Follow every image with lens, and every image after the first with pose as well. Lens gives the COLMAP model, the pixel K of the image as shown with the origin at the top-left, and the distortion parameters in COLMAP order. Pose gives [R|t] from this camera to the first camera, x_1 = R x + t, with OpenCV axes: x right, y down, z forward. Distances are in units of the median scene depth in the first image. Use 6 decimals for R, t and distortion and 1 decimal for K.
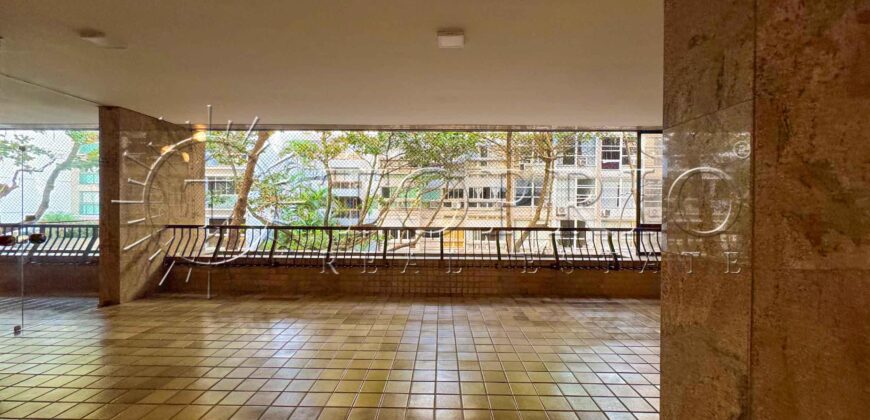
lens RADIAL K [[348.1, 0, 436.4], [0, 348.1, 208.0], [0, 0, 1]] dist [-0.003282, 0.000535]
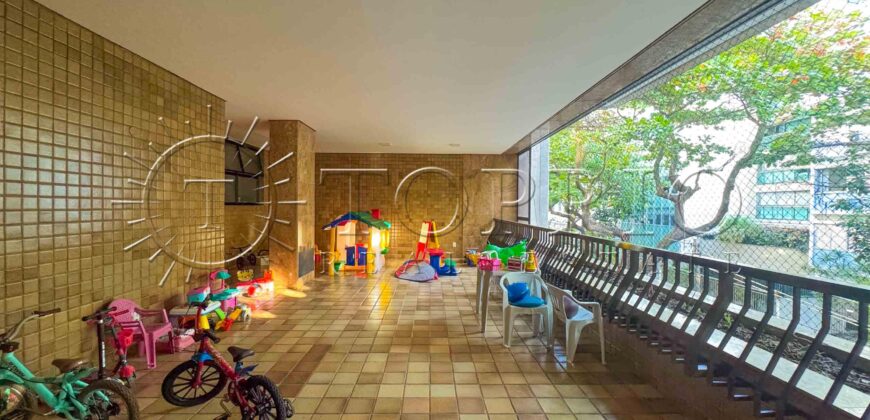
lens RADIAL K [[348.1, 0, 436.2], [0, 348.1, 210.6], [0, 0, 1]] dist [-0.003282, 0.000535]
pose [[0.036802, 0.003449, -0.999317, -0.261092], [-0.011044, 0.999934, 0.003045, 0.002620], [0.999262, 0.010925, 0.036838, 0.224893]]
